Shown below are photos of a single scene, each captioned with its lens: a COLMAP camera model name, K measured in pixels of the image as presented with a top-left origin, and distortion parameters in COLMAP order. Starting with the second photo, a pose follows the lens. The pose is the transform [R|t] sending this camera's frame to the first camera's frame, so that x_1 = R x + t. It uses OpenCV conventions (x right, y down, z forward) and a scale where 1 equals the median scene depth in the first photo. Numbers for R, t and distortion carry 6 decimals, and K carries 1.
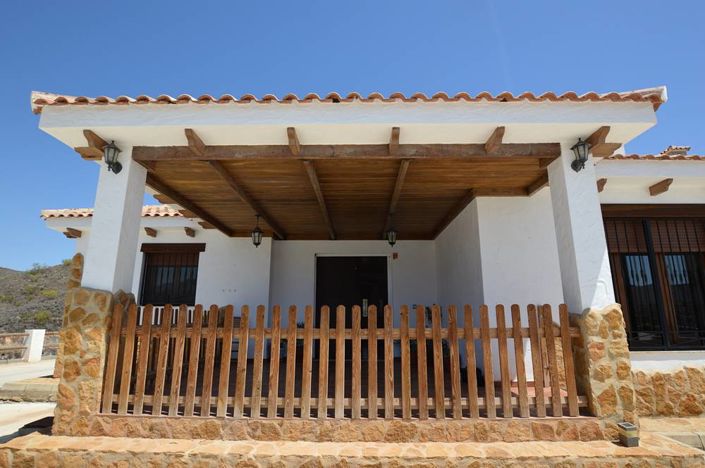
lens RADIAL K [[370.0, 0, 352.5], [0, 370.0, 234.0], [0, 0, 1]] dist [-0.022734, 0.000004]
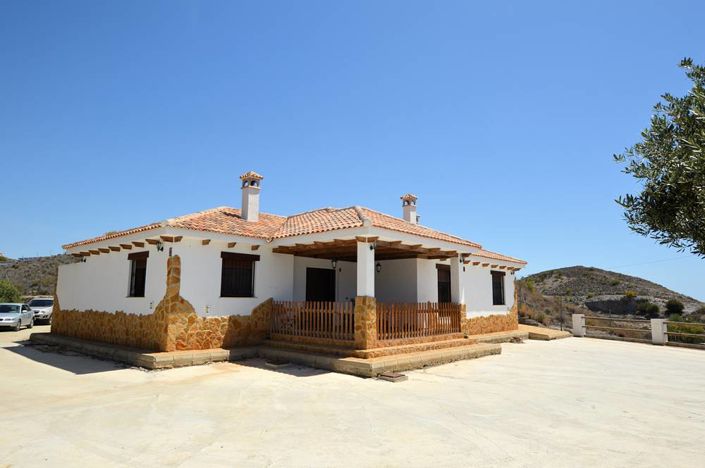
lens RADIAL K [[436.9, 0, 352.5], [0, 436.9, 234.0], [0, 0, 1]] dist [-0.001948, 0.000208]
pose [[0.653475, 0.117863, 0.747716, -2.489207], [-0.175826, 0.984420, -0.001510, -0.206162], [-0.736244, -0.130481, 0.664017, -0.729754]]
